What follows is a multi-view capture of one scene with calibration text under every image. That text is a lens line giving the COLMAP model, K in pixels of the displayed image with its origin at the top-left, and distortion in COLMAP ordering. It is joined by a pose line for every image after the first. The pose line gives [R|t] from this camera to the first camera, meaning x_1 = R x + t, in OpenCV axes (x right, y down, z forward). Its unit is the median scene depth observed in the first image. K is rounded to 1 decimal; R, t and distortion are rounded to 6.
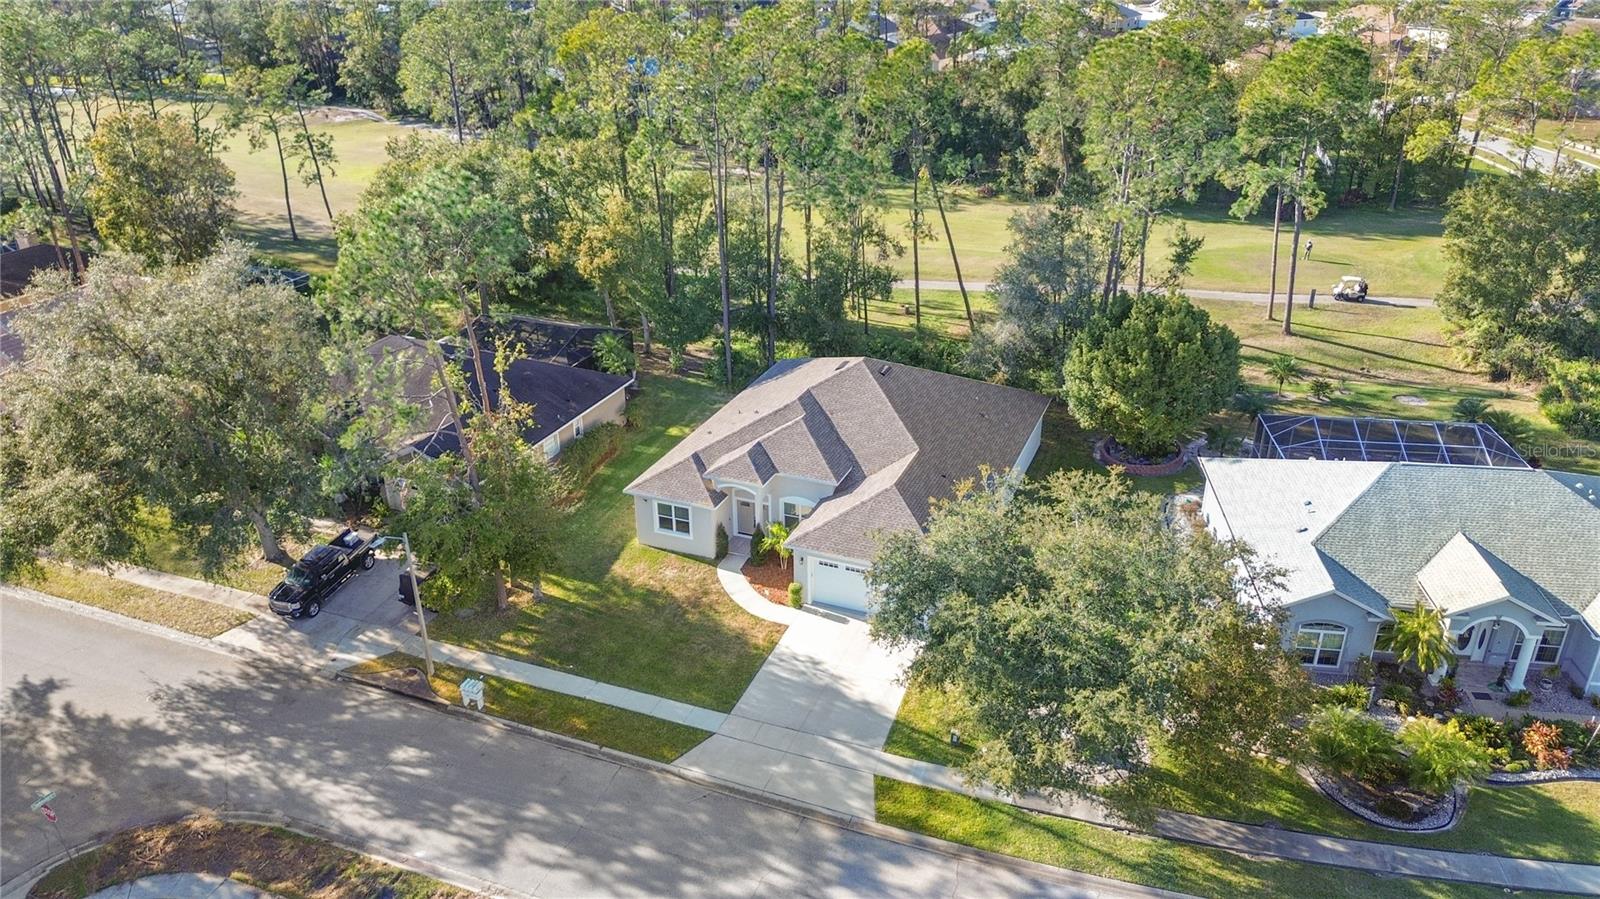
lens RADIAL K [[1120.4, 0, 801.2], [0, 1120.4, 444.8], [0, 0, 1]] dist [0.057743, -0.061893]
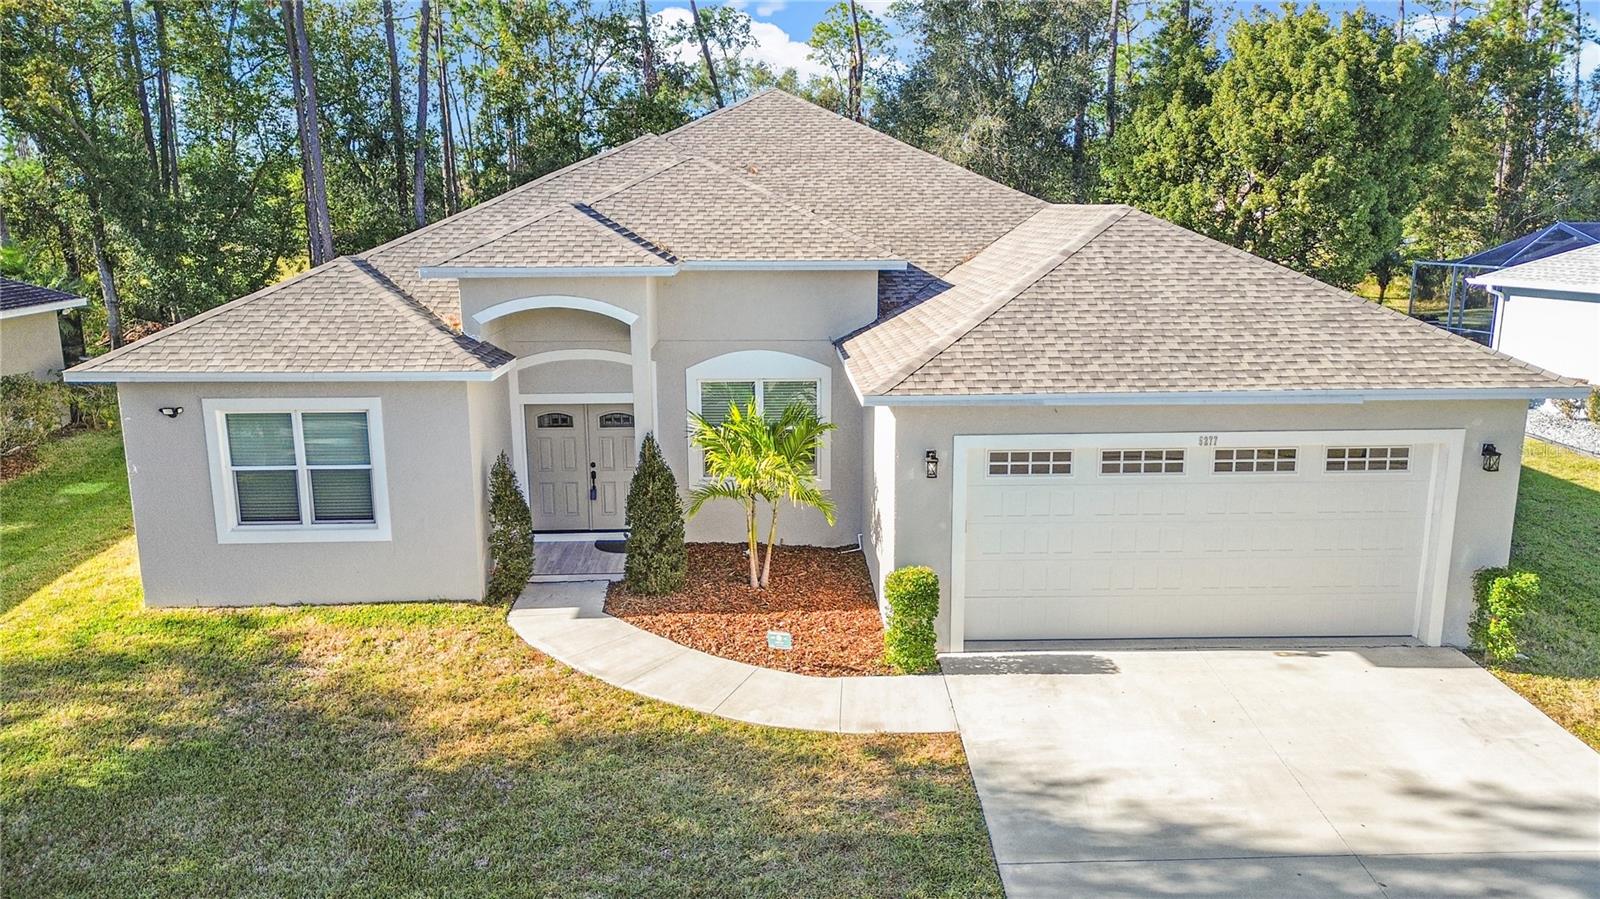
lens RADIAL K [[1143.5, 0, 800.0], [0, 1143.5, 449.5], [0, 0, 1]] dist [0.039023, -0.030936]
pose [[0.911351, -0.087237, 0.402281, -0.126957], [0.170229, 0.969674, -0.175368, 0.139600], [-0.374783, 0.228302, 0.898563, 0.782638]]
